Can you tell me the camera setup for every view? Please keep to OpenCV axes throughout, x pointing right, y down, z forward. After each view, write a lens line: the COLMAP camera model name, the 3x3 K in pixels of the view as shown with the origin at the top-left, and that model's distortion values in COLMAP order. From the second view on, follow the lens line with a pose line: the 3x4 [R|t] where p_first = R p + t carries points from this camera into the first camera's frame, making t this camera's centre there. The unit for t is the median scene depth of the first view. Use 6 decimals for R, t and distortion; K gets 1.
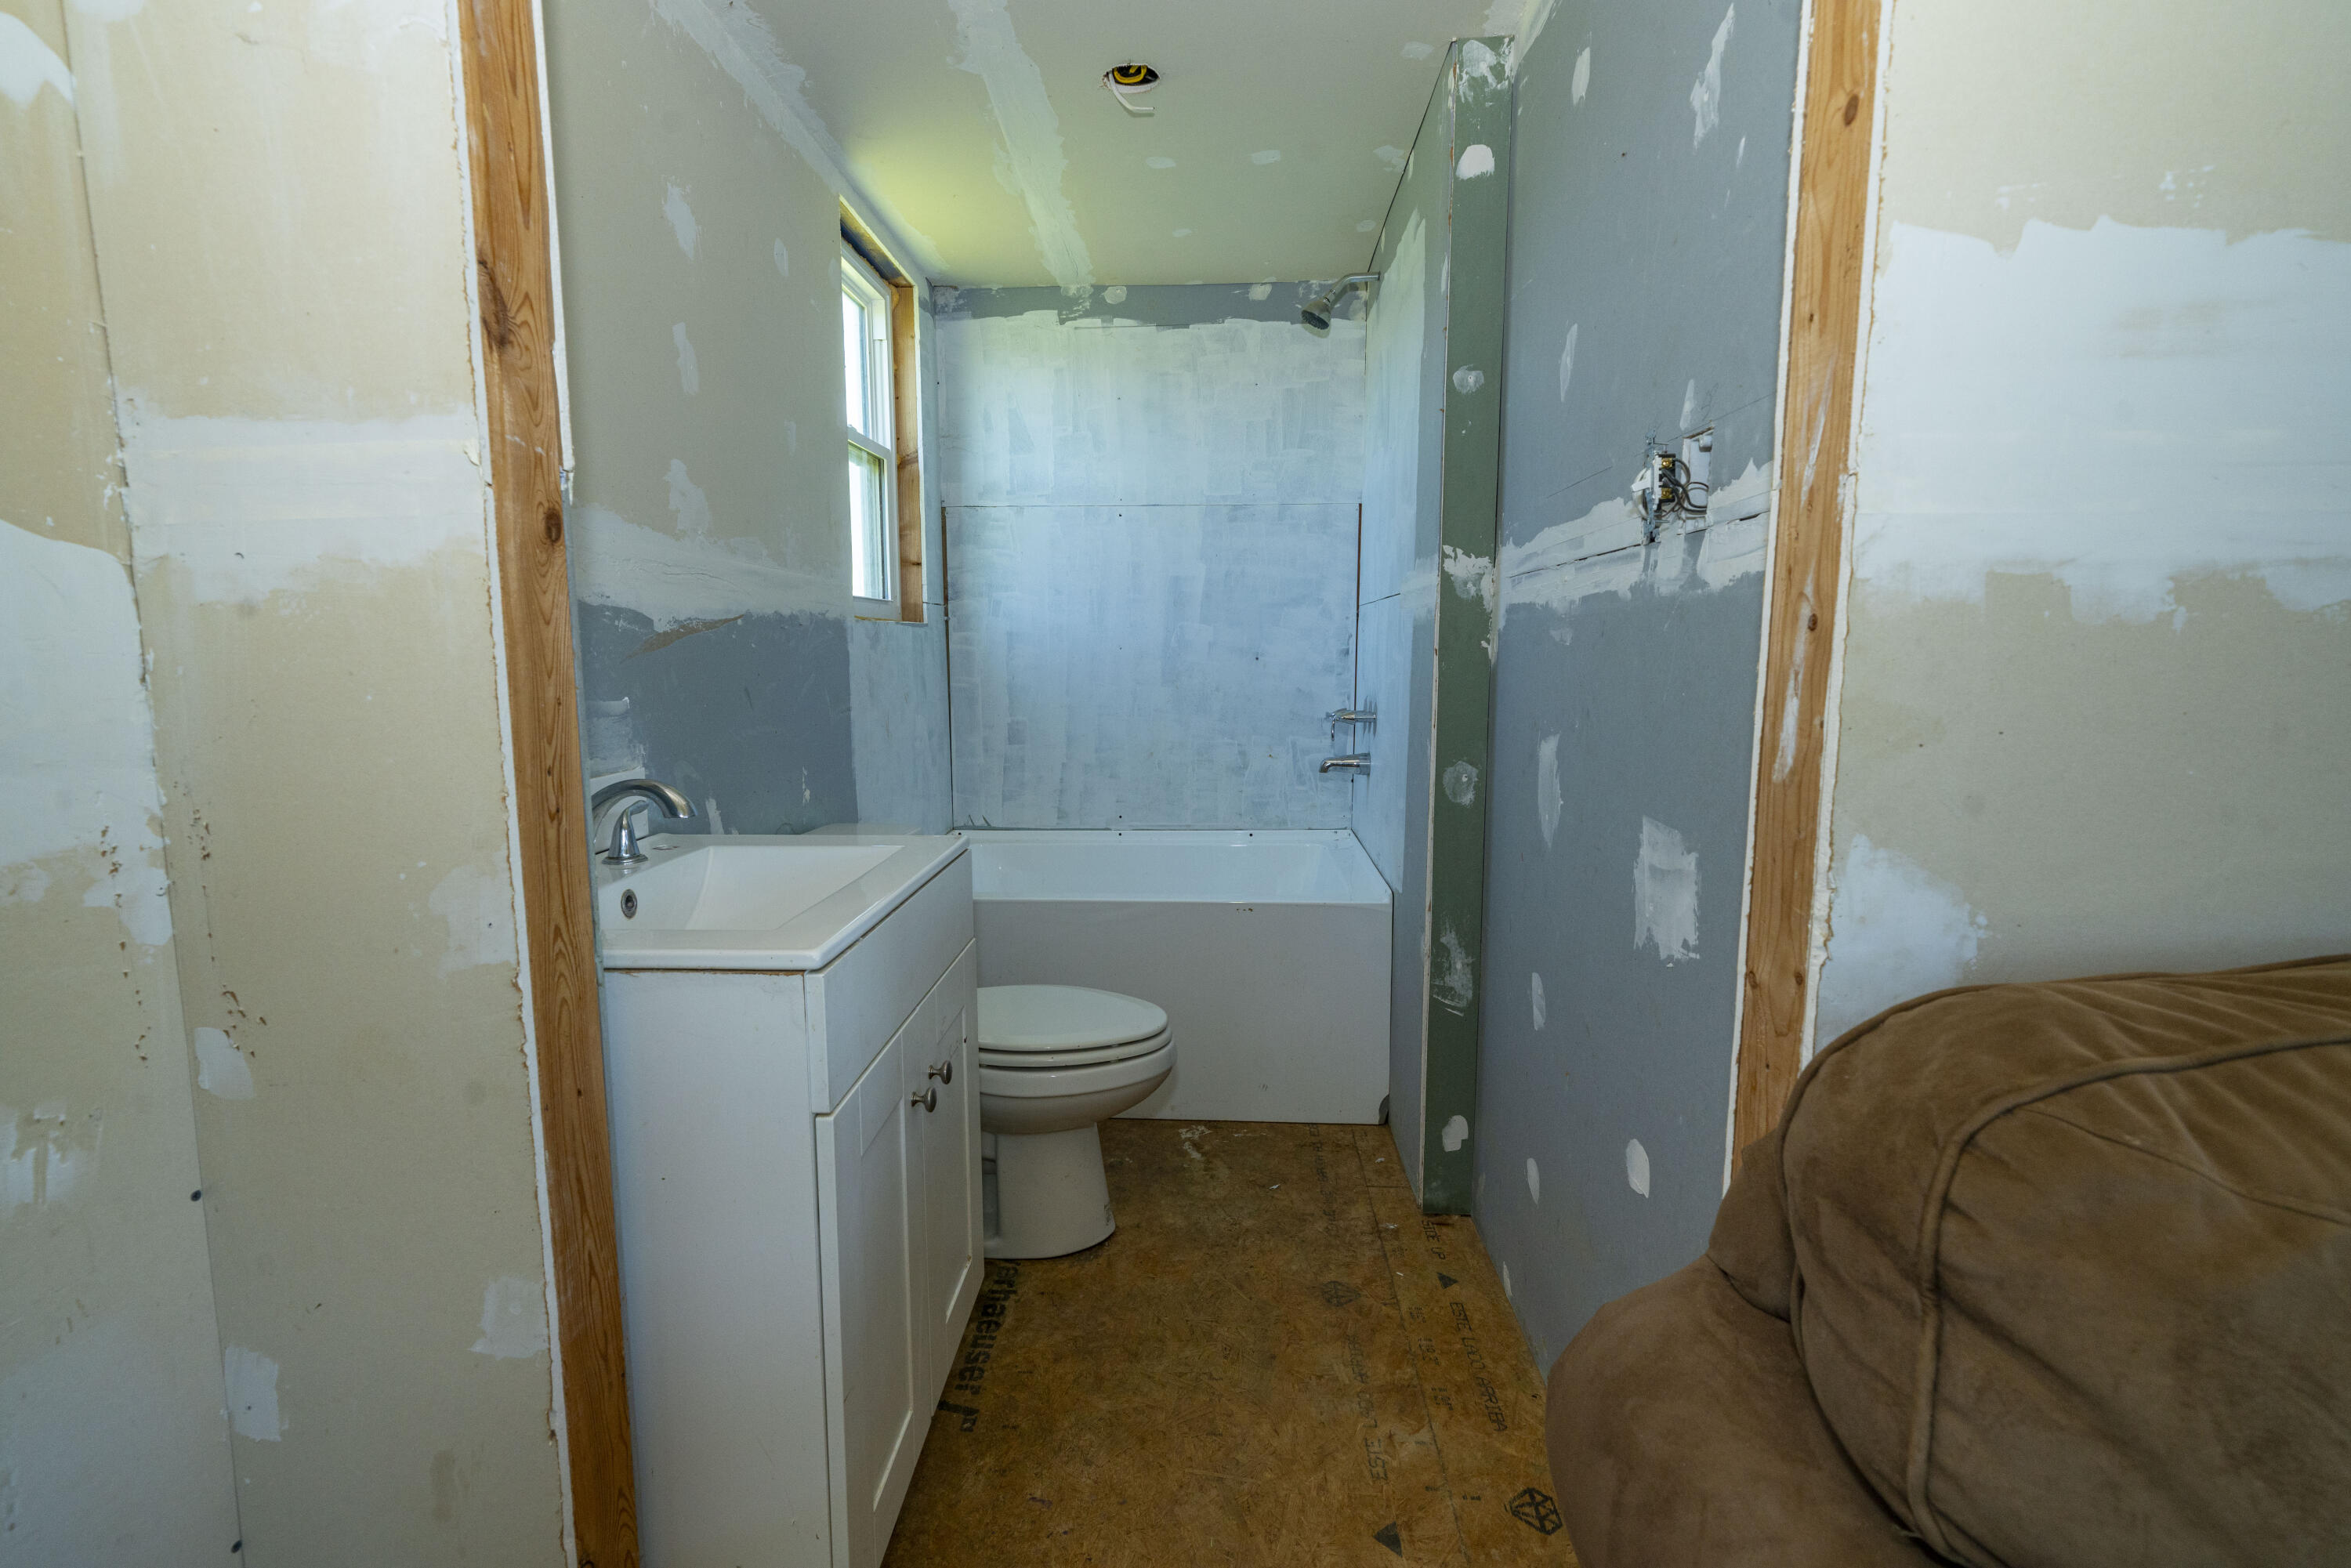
lens RADIAL K [[1064.2, 0, 1170.5], [0, 1064.2, 780.1], [0, 0, 1]] dist [0.002366, 0.000320]
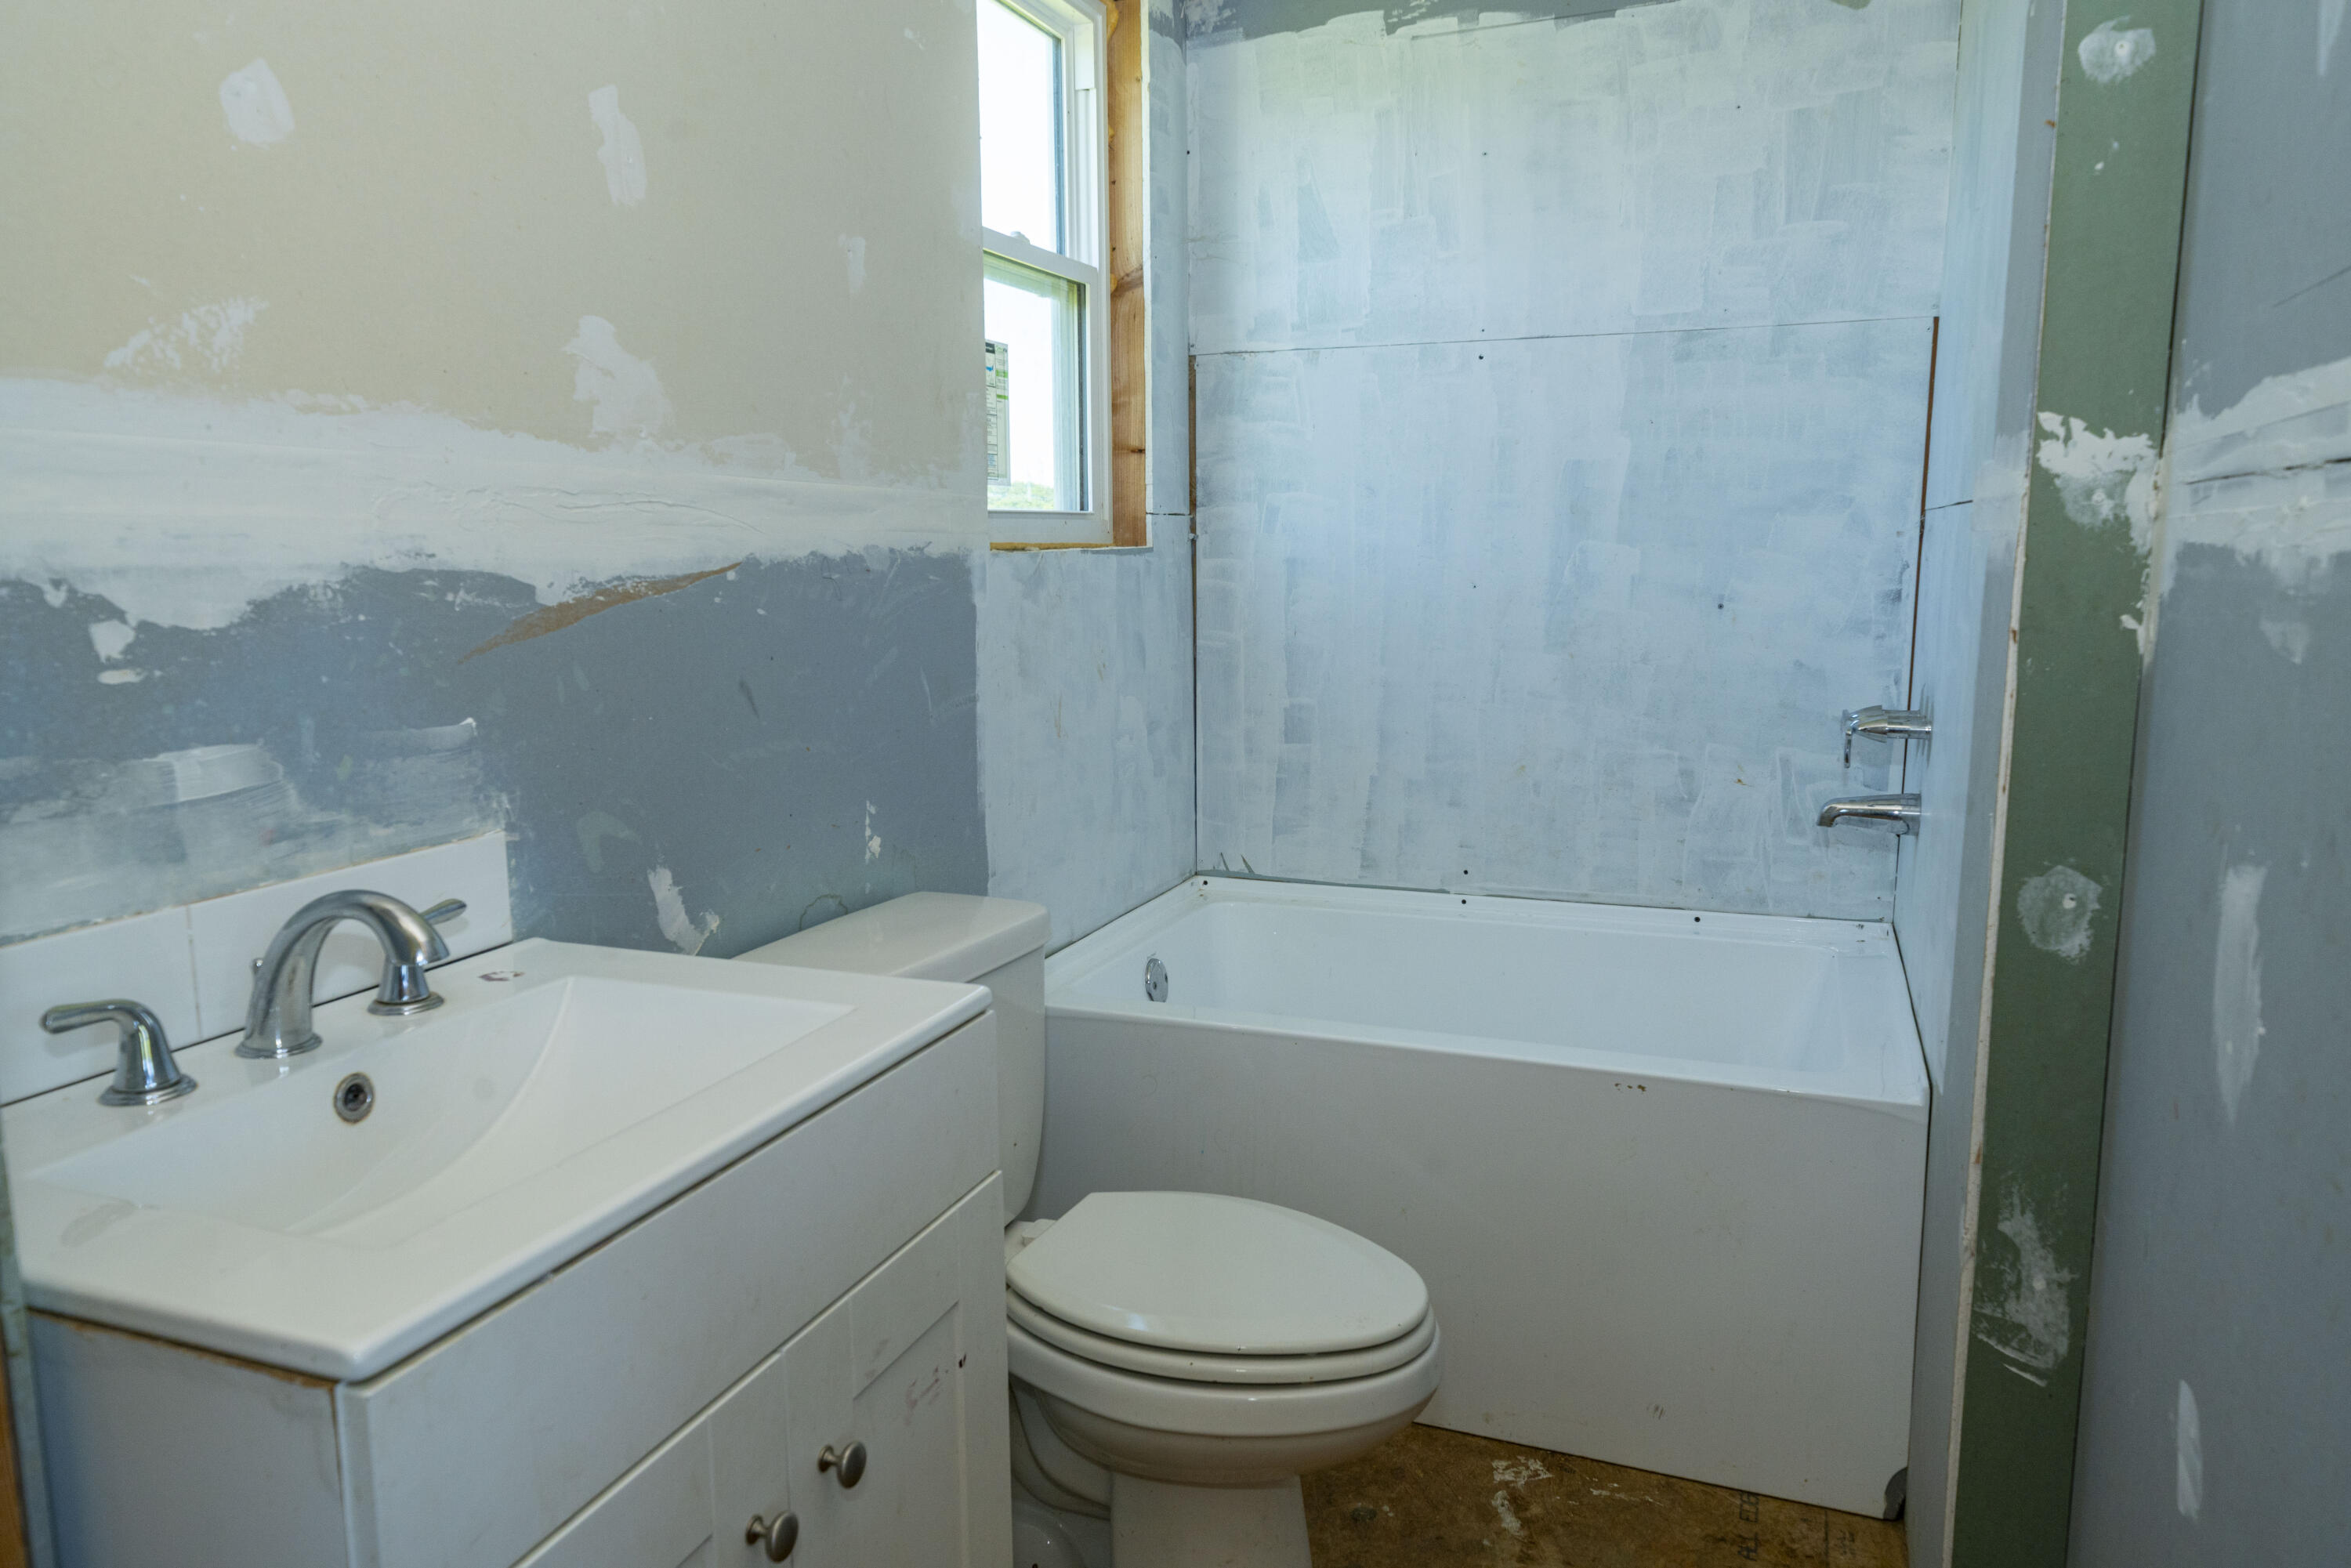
lens RADIAL K [[1567.4, 0, 1173.2], [0, 1567.4, 776.9], [0, 0, 1]] dist [0.002546, 0.002897]
pose [[0.948198, 0.043962, -0.314624, 0.094882], [-0.035737, 0.998853, 0.031867, -0.054193], [0.315664, -0.018973, 0.948681, 0.172239]]
